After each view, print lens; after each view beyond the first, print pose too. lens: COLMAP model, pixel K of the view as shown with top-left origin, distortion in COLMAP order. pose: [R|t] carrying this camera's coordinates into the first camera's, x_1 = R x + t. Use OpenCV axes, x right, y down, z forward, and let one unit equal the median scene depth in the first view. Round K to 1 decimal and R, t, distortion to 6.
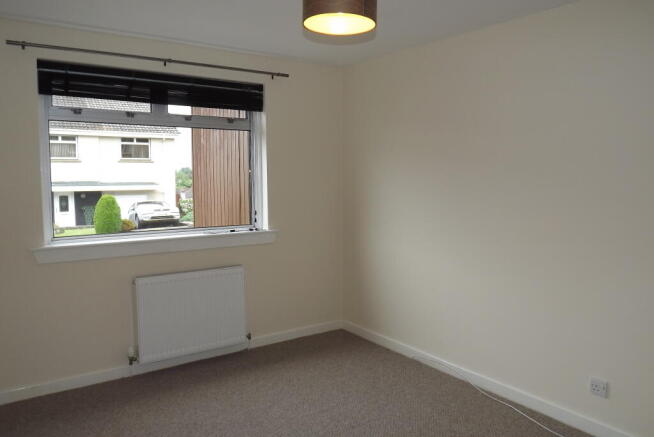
lens RADIAL K [[498.6, 0, 327.0], [0, 498.6, 218.5], [0, 0, 1]] dist [-0.005931, -0.001151]
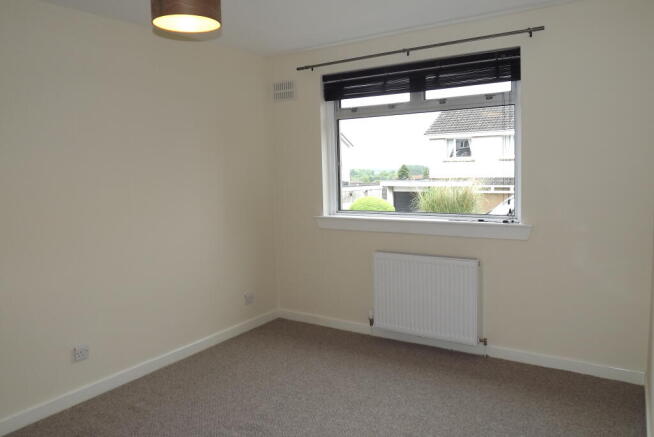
lens RADIAL K [[506.9, 0, 326.5], [0, 506.9, 211.0], [0, 0, 1]] dist [0.006429, 0.001953]
pose [[0.363162, 0.081071, -0.928192, 0.608660], [-0.052818, 0.996397, 0.066362, -0.041642], [0.930228, 0.024925, 0.366135, 0.444877]]
